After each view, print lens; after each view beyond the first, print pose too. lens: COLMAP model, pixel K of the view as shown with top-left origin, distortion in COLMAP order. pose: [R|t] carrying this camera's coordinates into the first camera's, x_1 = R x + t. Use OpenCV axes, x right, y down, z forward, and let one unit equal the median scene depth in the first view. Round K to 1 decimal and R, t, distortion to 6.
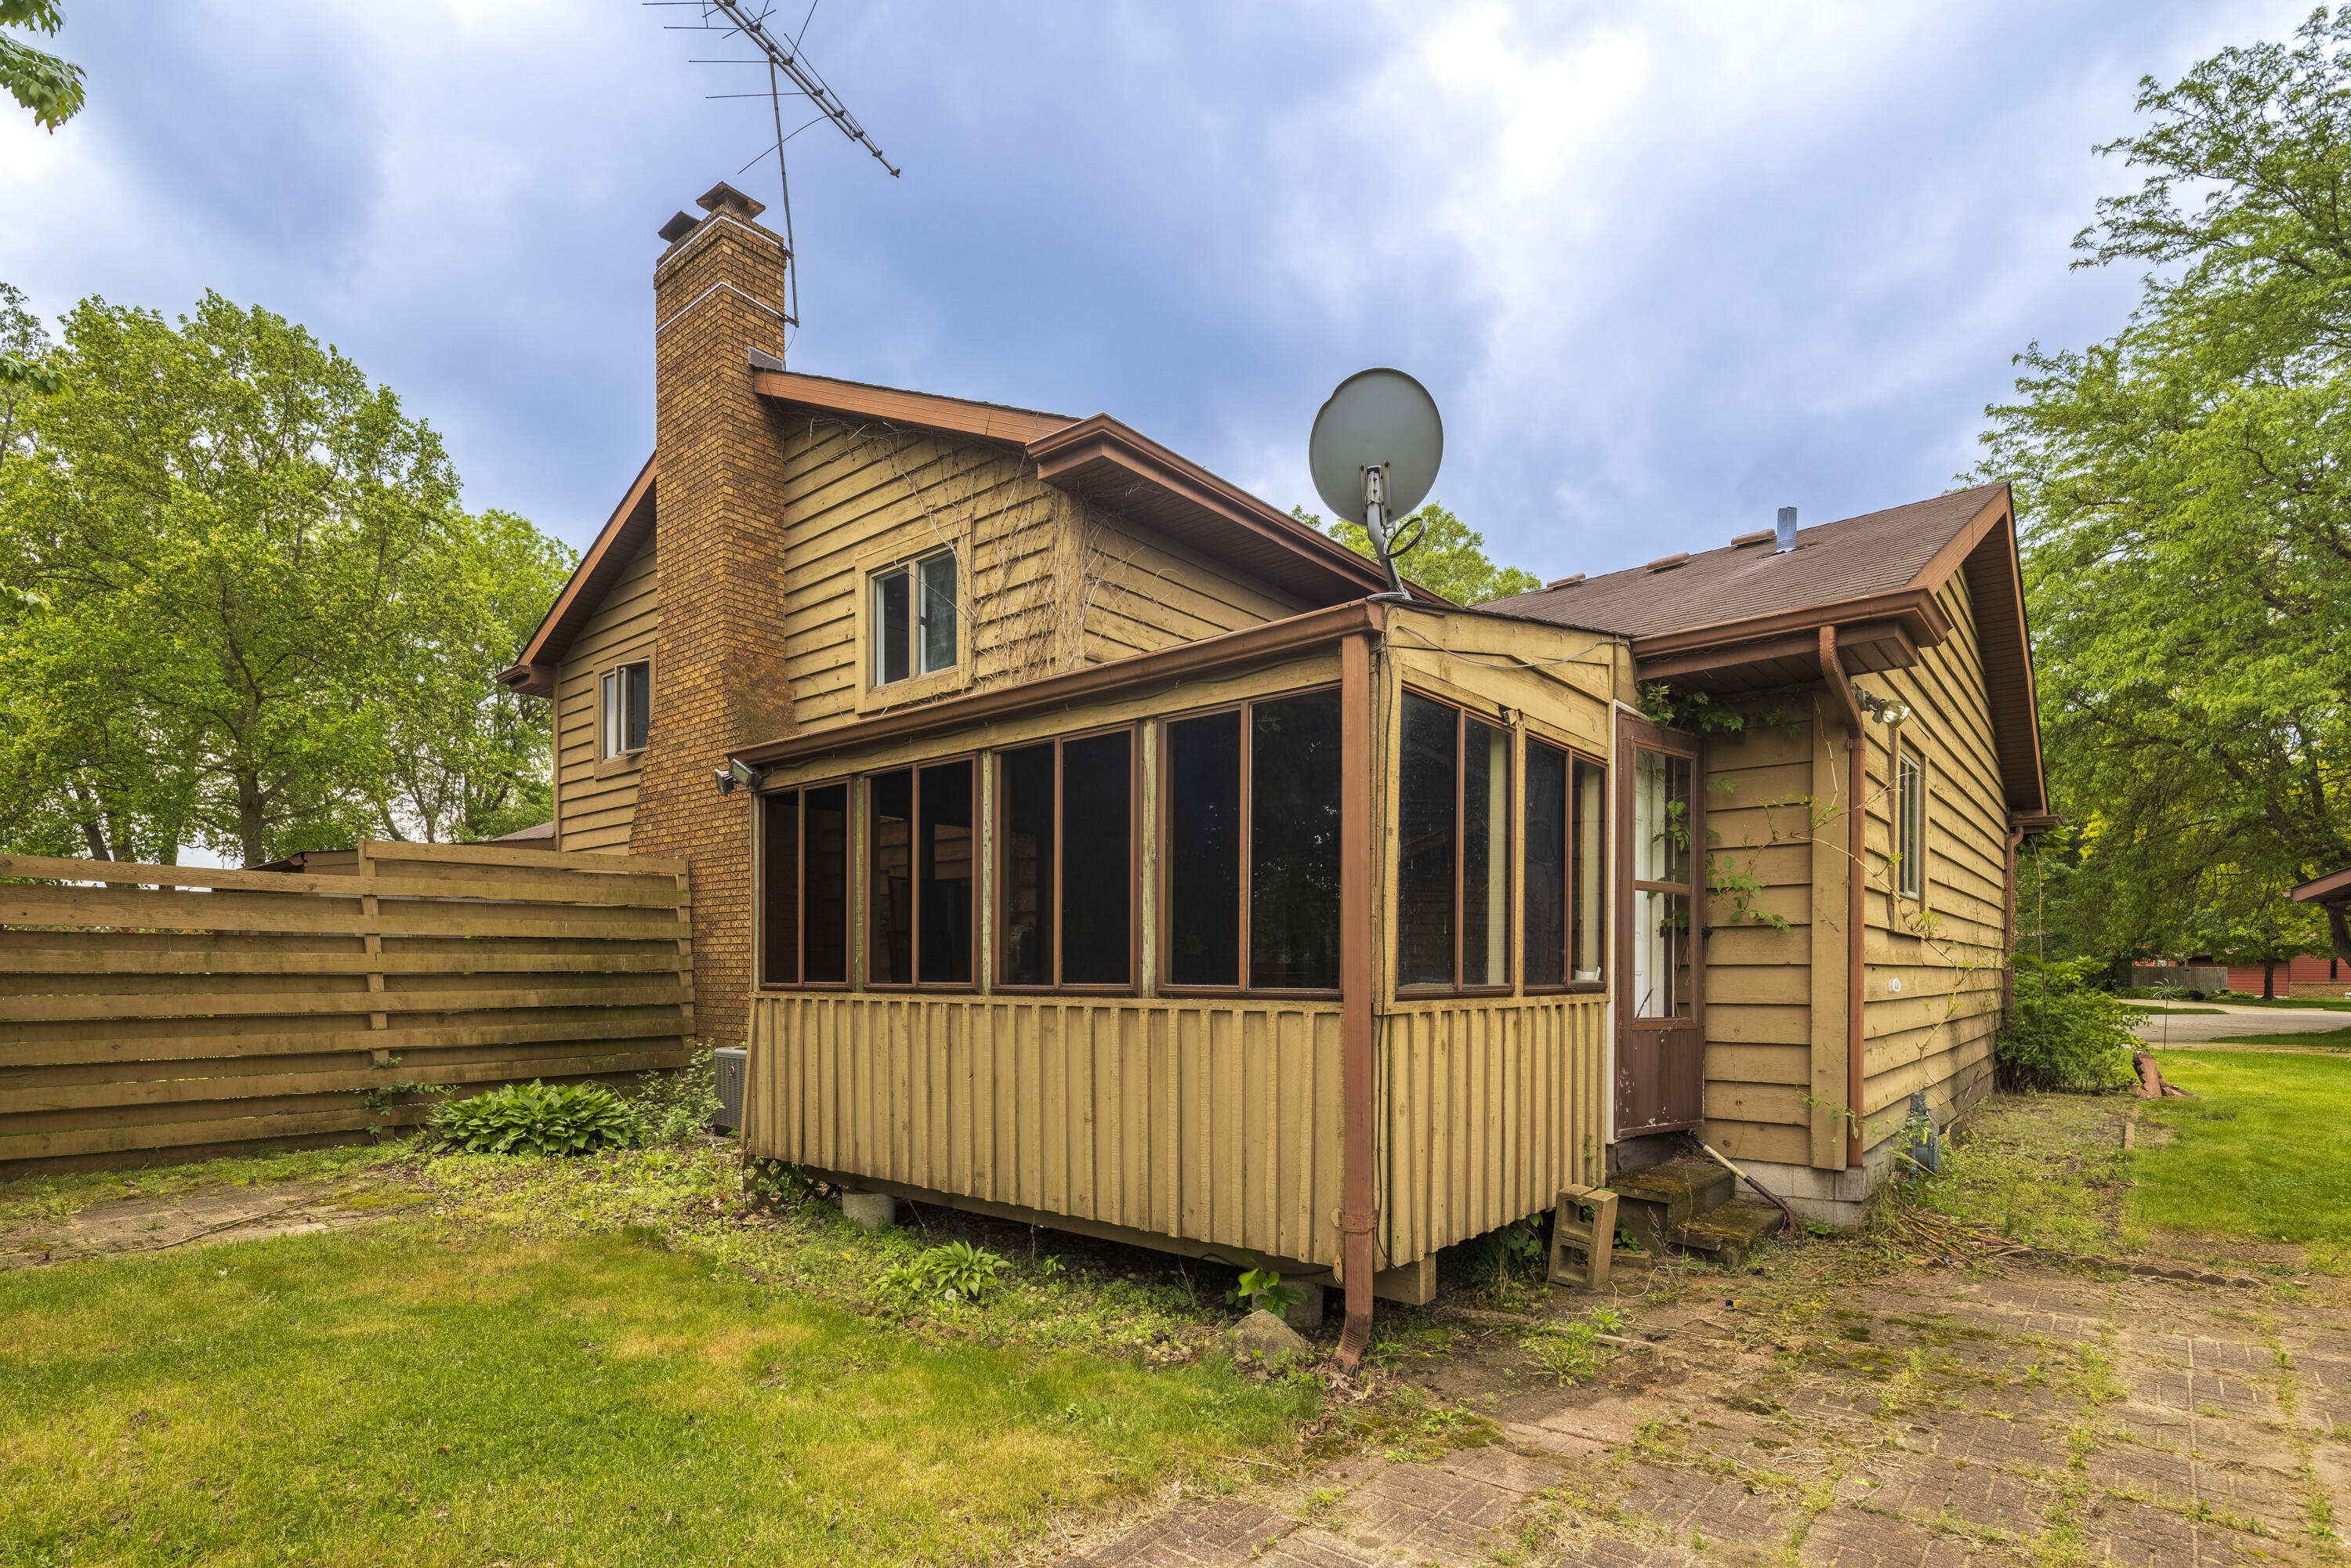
lens RADIAL K [[1145.5, 0, 1173.1], [0, 1145.5, 876.6], [0, 0, 1]] dist [0.002376, -0.000157]
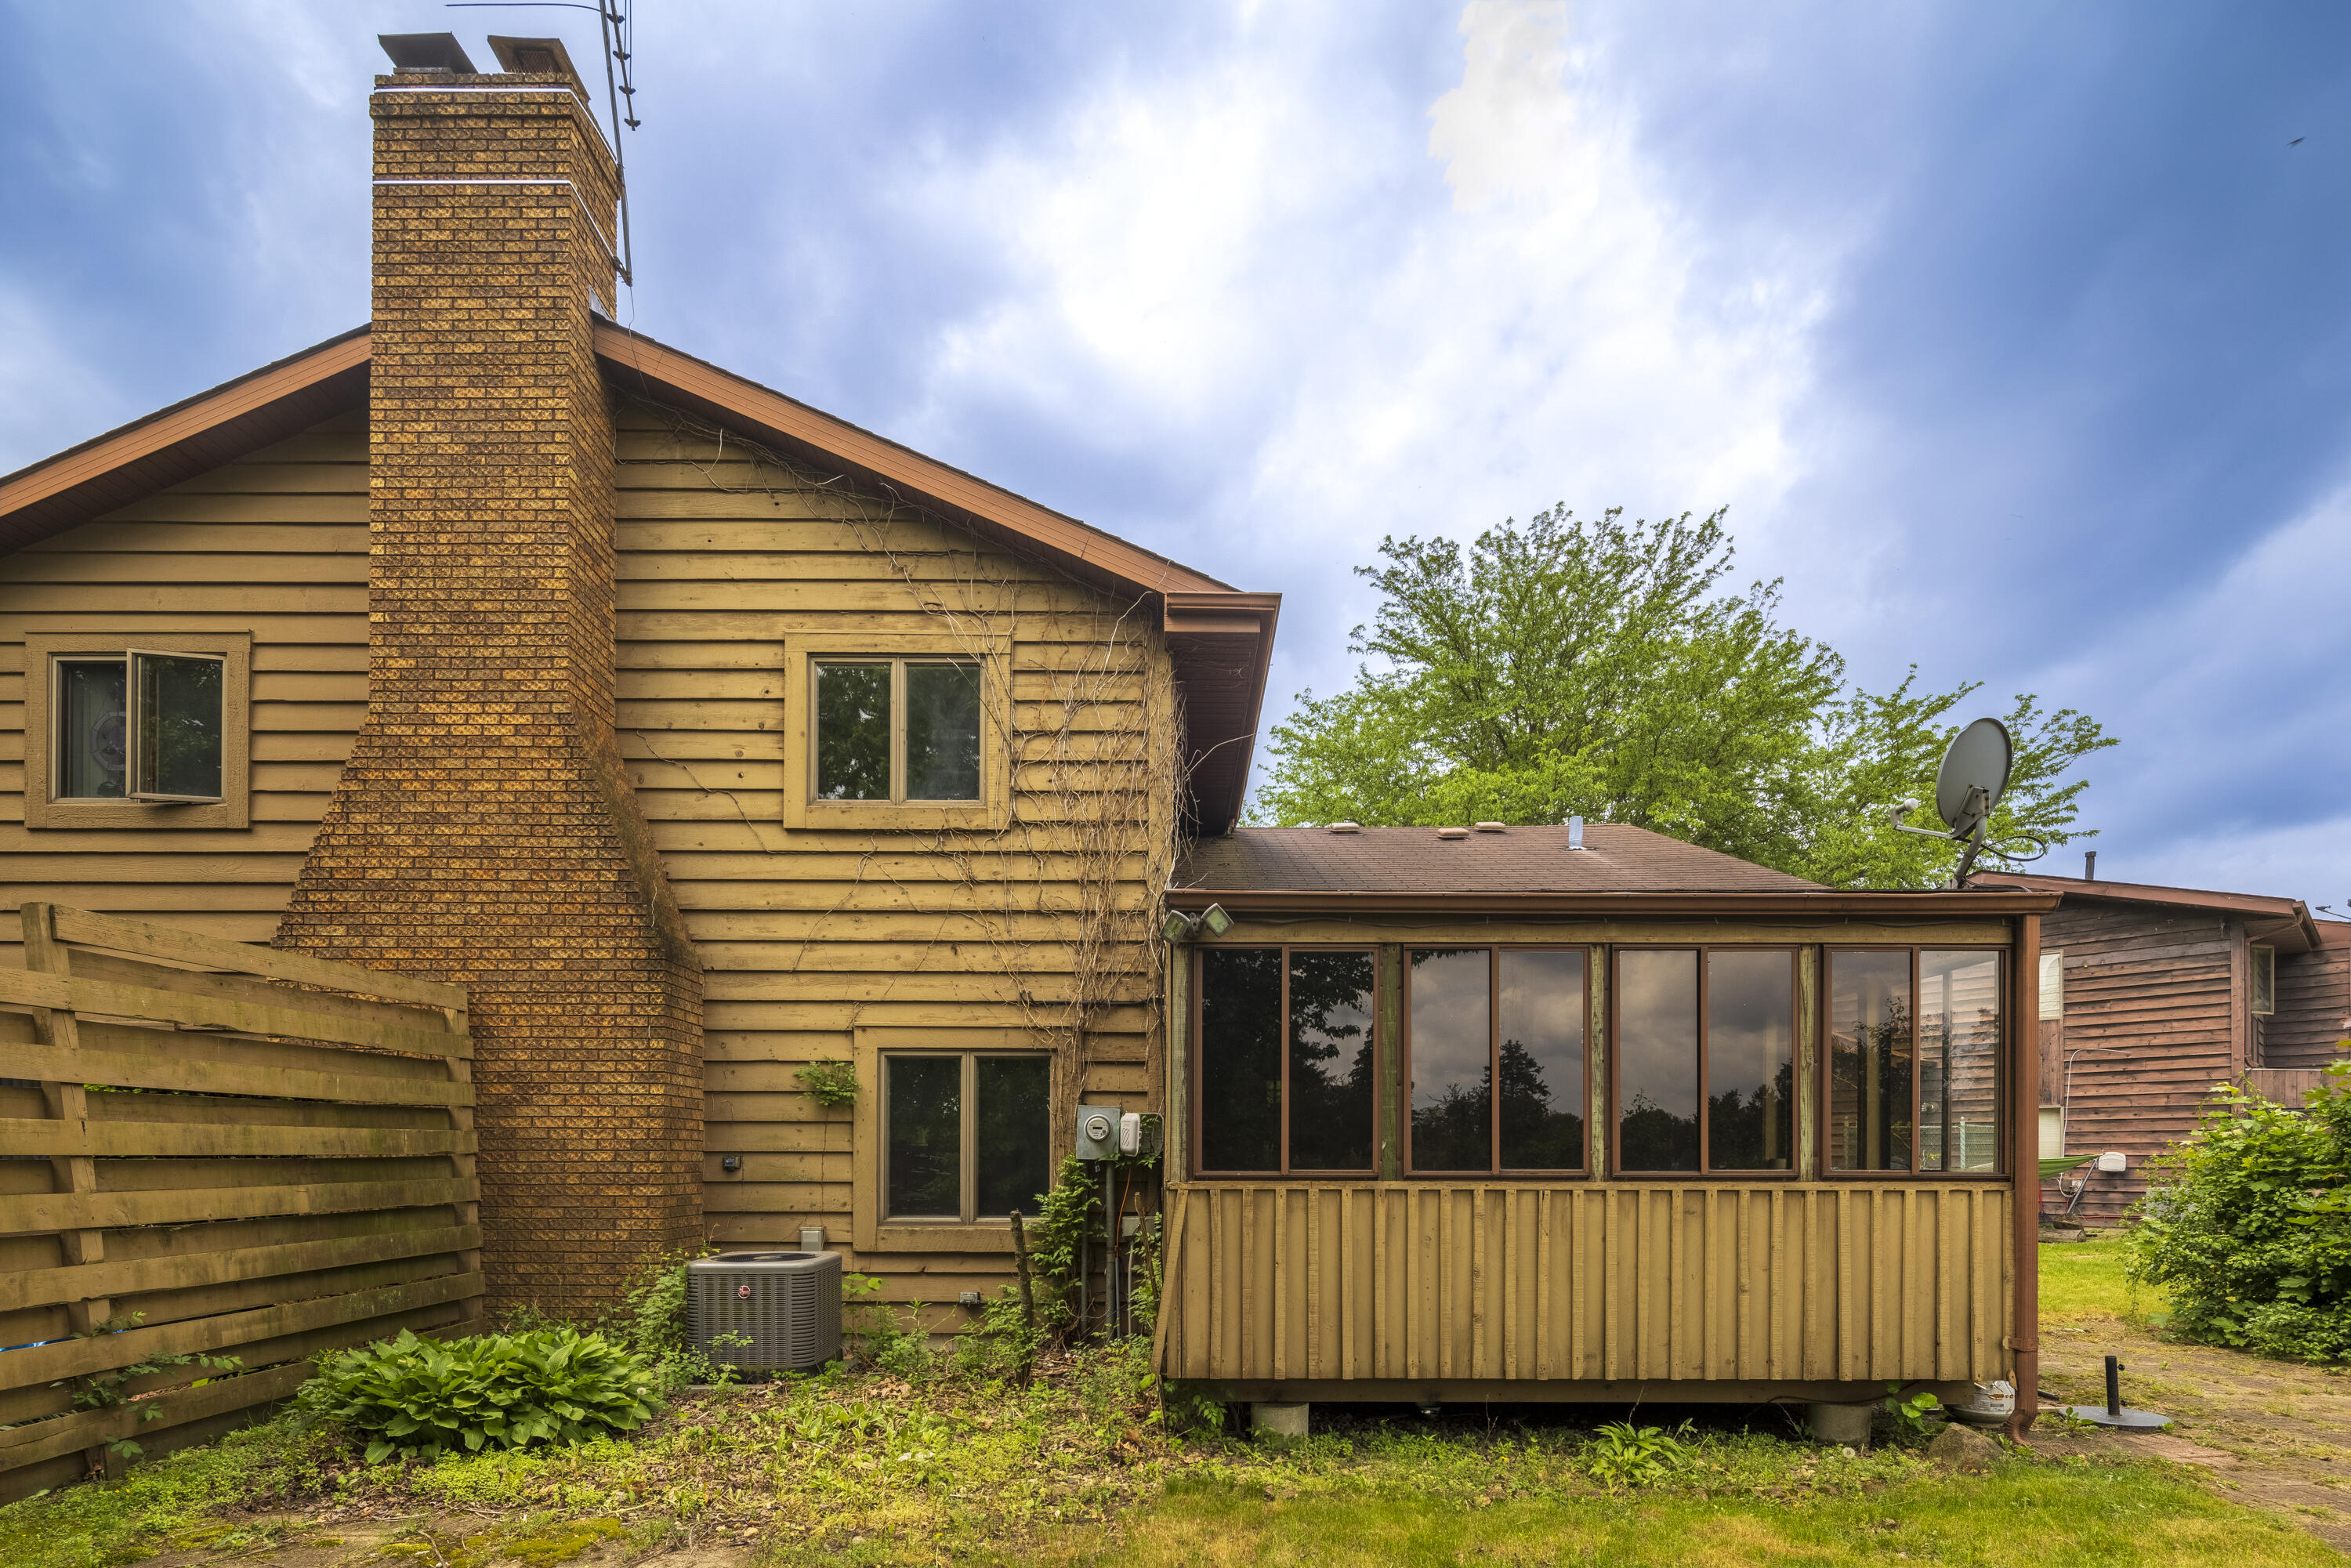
lens RADIAL K [[1103.2, 0, 1249.6], [0, 1103.2, 1053.6], [0, 0, 1]] dist [0.001382, -0.000683]
pose [[0.762067, 0.062908, 0.644435, -0.571044], [-0.056151, 0.997940, -0.031017, 0.020109], [-0.645059, -0.012549, 0.764030, 0.240547]]
